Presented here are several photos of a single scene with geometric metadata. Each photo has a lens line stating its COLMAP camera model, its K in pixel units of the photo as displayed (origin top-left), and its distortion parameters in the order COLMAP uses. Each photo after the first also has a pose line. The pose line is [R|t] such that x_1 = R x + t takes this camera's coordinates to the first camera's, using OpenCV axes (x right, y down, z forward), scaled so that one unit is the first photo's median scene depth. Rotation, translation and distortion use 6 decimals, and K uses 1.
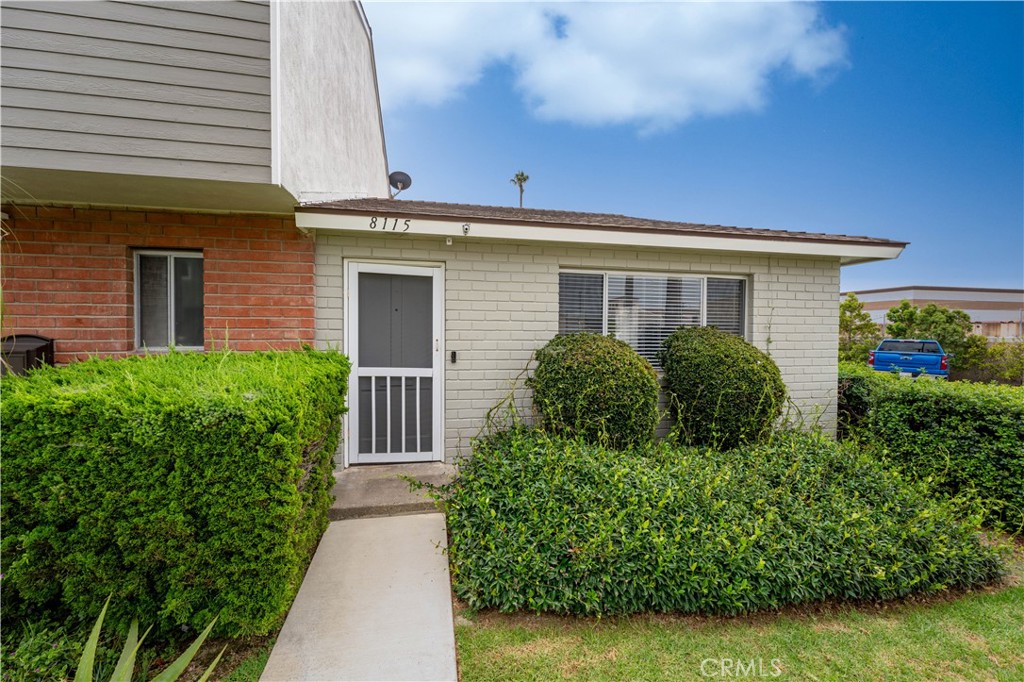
lens RADIAL K [[409.3, 0, 512.7], [0, 409.3, 344.1], [0, 0, 1]] dist [0.002004, -0.000283]
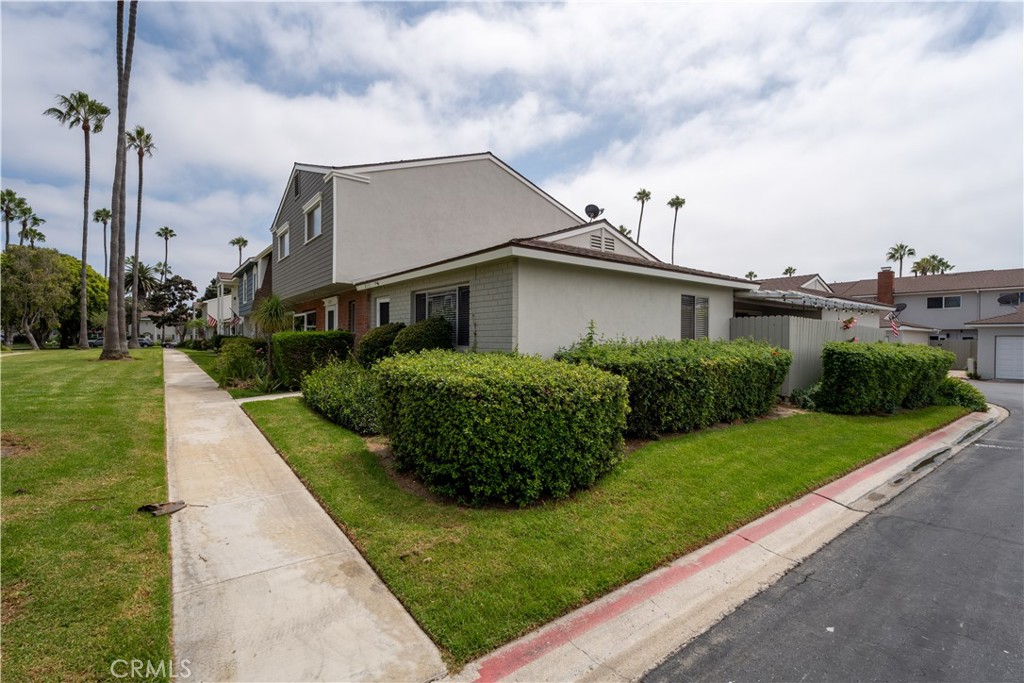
lens RADIAL K [[455.3, 0, 512.0], [0, 455.3, 341.5], [0, 0, 1]] dist [0.000051, 0.000001]
pose [[0.441237, 0.003465, -0.897384, 2.593694], [-0.027241, 0.999583, -0.009535, 0.076674], [0.896977, 0.028653, 0.441148, 0.484584]]
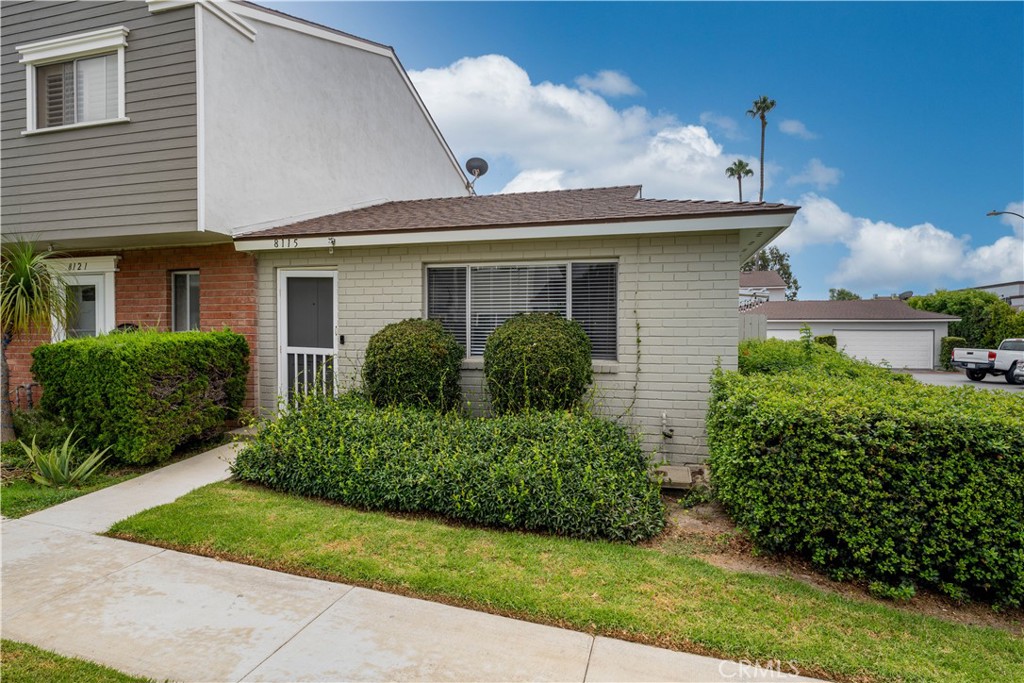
lens RADIAL K [[557.1, 0, 511.4], [0, 557.1, 346.8], [0, 0, 1]] dist [0.000160, 0.000345]
pose [[0.888932, 0.009587, -0.457939, 1.148421], [-0.011055, 0.999939, -0.000526, 0.049992], [0.457906, 0.005530, 0.888983, -0.312837]]
